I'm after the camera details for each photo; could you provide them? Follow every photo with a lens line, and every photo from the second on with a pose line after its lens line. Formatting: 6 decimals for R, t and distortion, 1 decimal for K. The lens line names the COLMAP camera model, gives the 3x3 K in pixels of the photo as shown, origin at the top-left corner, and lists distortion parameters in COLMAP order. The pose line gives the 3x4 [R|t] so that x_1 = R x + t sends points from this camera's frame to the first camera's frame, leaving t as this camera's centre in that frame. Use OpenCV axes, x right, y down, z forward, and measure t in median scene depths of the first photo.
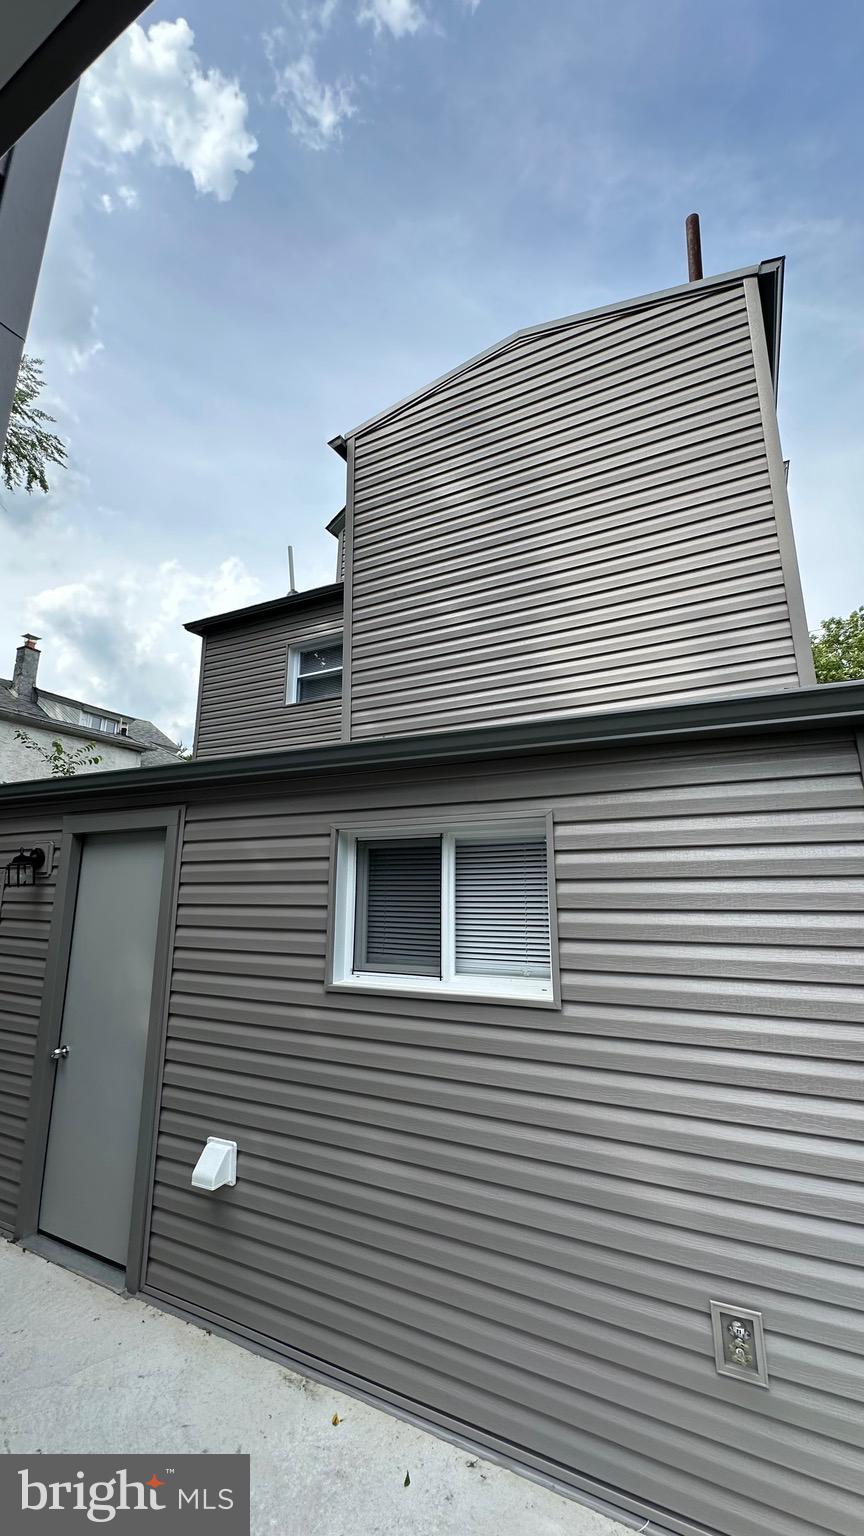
lens RADIAL K [[603.7, 0, 432.0], [0, 603.7, 768.0], [0, 0, 1]] dist [-0.006267, 0.000141]
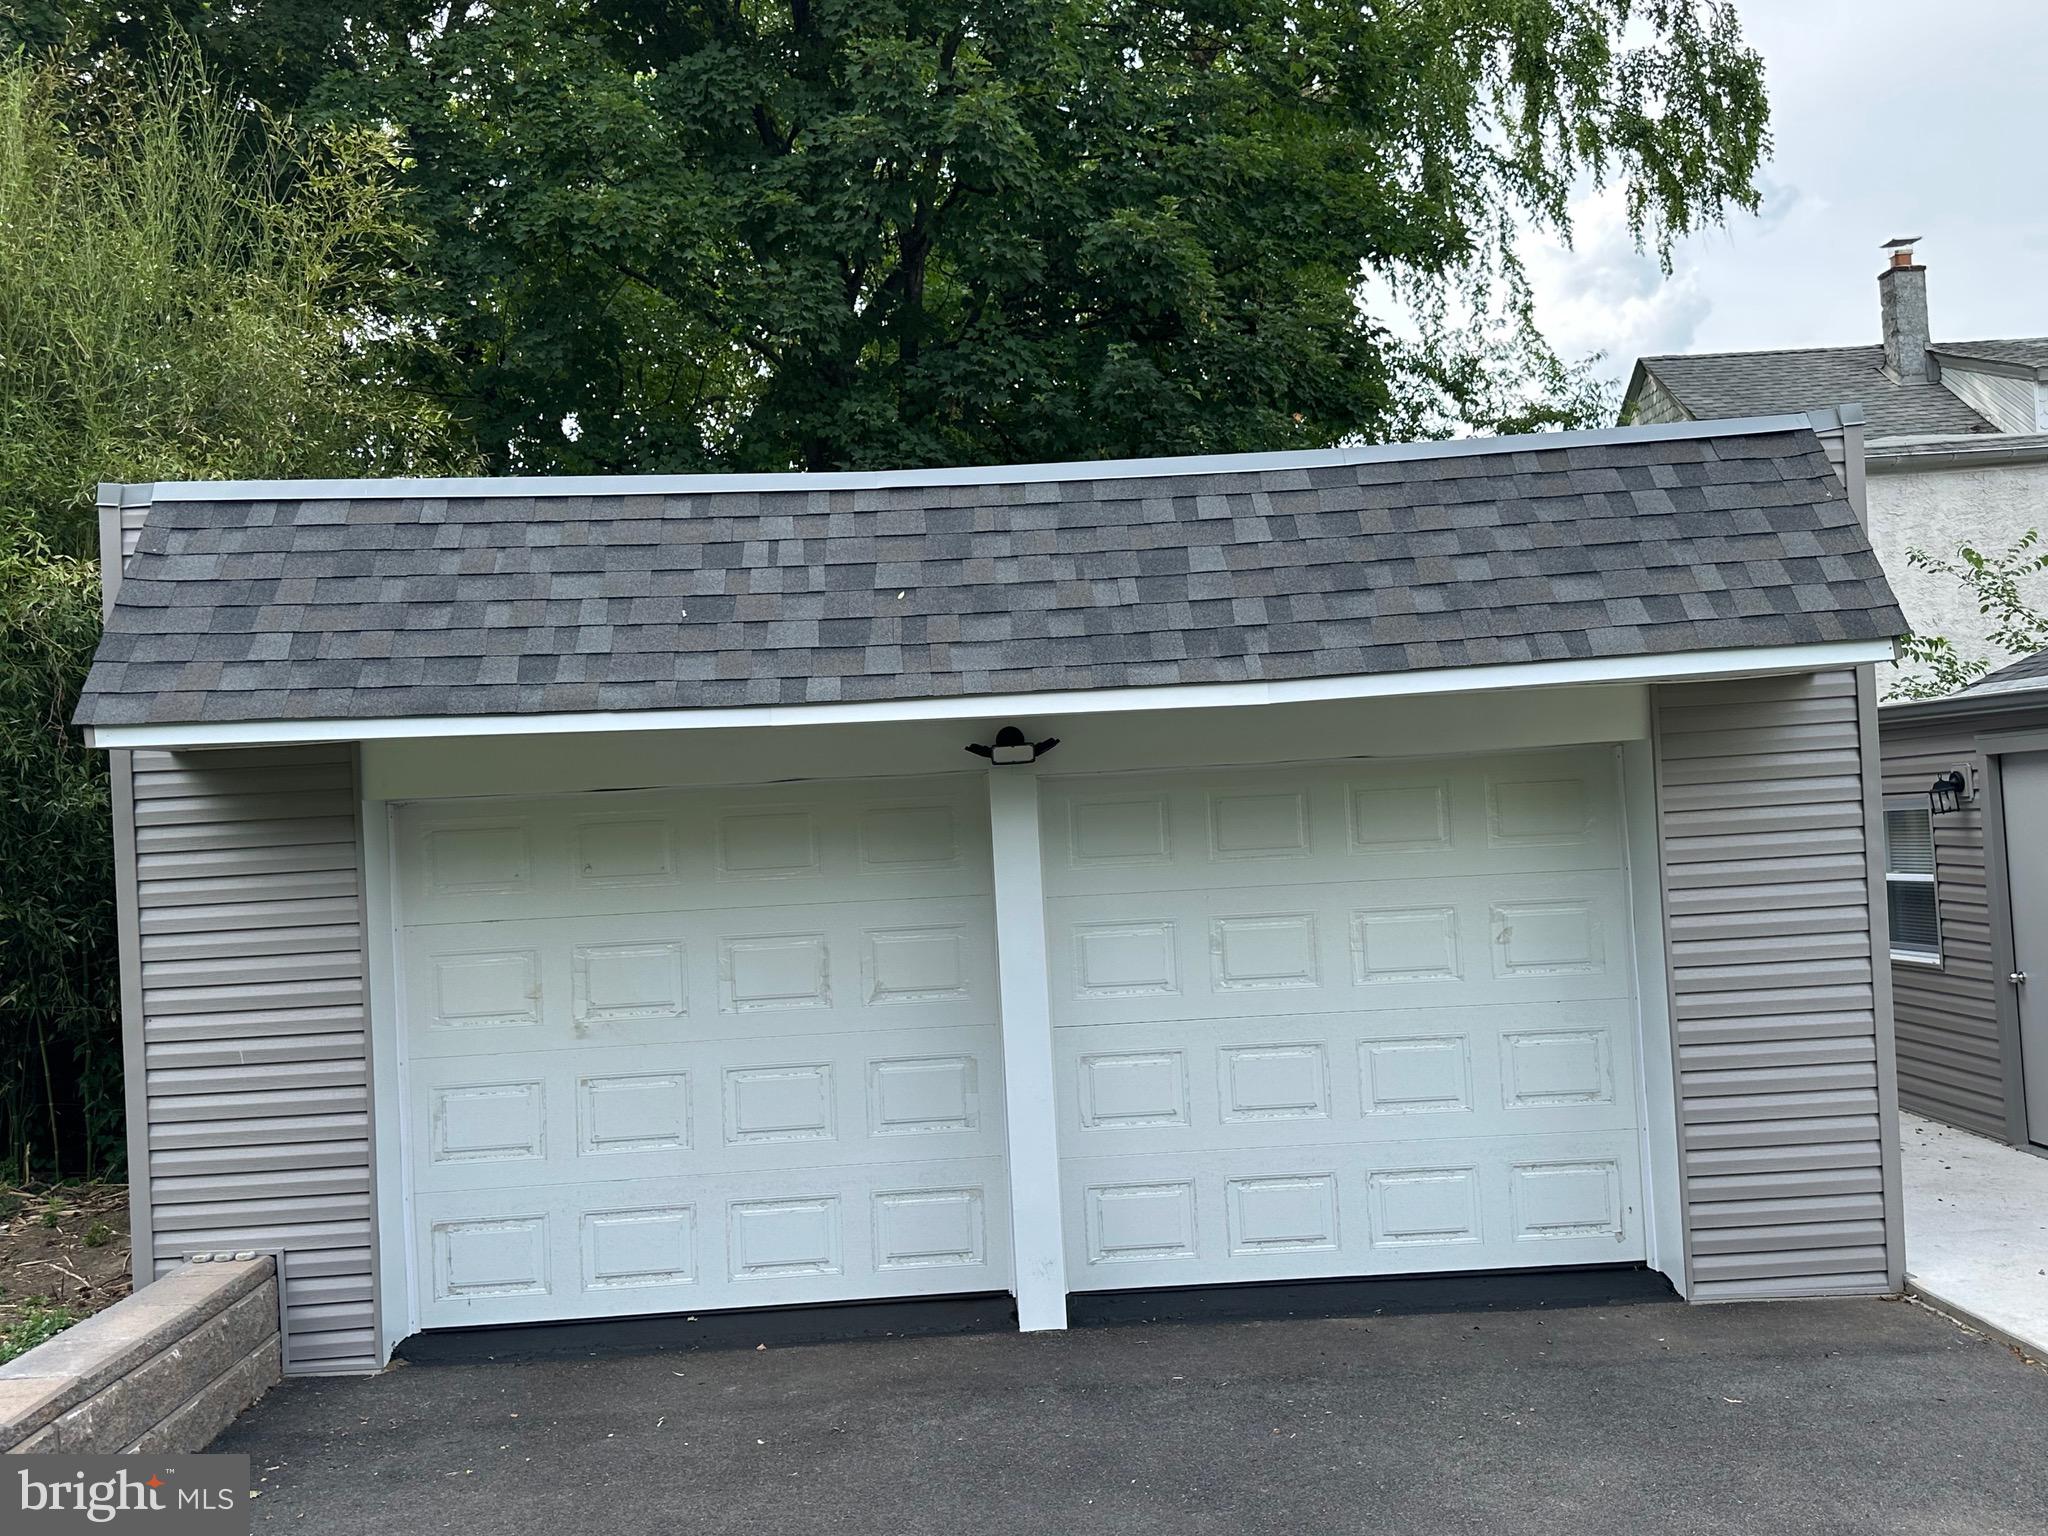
lens RADIAL K [[1854.6, 0, 1024.0], [0, 1854.6, 768.0], [0, 0, 1]] dist [0.171740, -0.333066]
pose [[0.477244, -0.049754, -0.877361, 1.242605], [0.237924, 0.968422, 0.074502, -0.437400], [0.845949, -0.244301, 0.474011, -1.623424]]
